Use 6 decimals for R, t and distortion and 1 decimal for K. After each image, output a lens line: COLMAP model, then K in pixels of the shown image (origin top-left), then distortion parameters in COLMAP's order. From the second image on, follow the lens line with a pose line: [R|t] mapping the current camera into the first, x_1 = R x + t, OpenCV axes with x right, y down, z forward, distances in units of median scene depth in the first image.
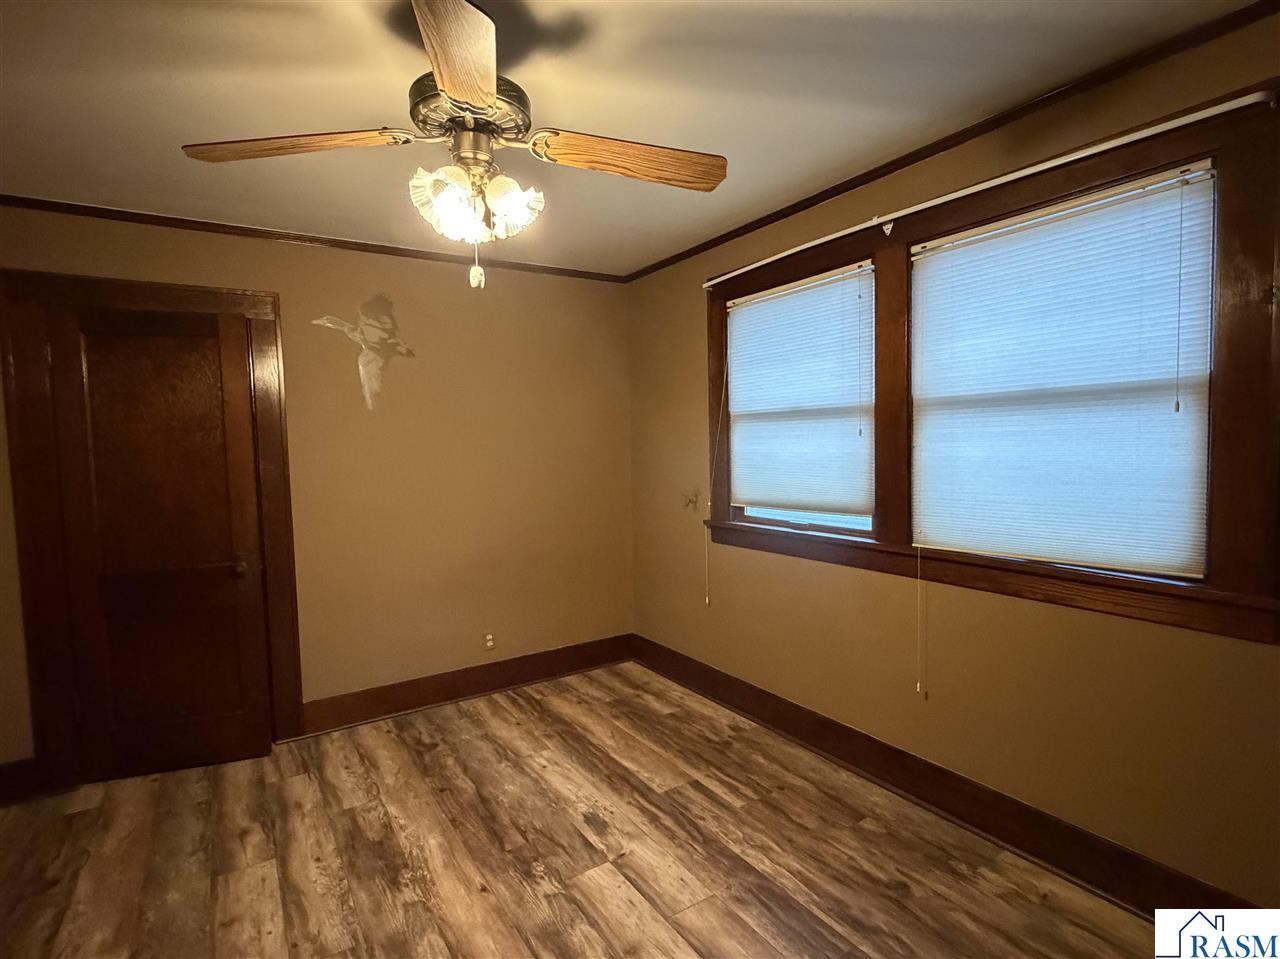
lens RADIAL K [[663.9, 0, 634.8], [0, 663.9, 479.4], [0, 0, 1]] dist [-0.000764, -0.000328]
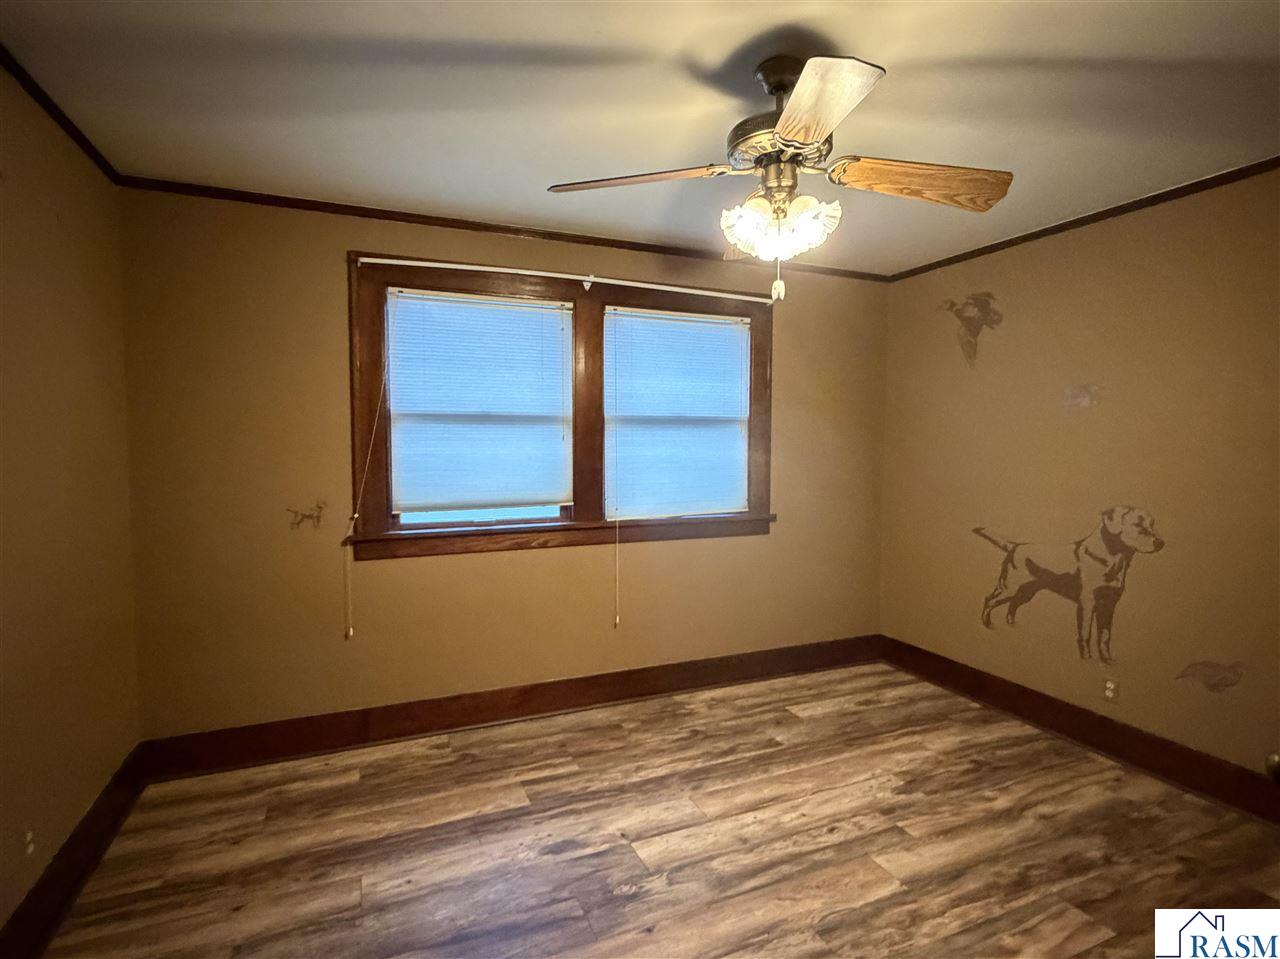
lens RADIAL K [[663.9, 0, 638.9], [0, 663.9, 480.5], [0, 0, 1]] dist [-0.000764, -0.000328]
pose [[0.143446, -0.028461, 0.989249, -0.917111], [0.050355, 0.998502, 0.021426, -0.010684], [-0.988376, 0.046740, 0.144665, 0.709511]]
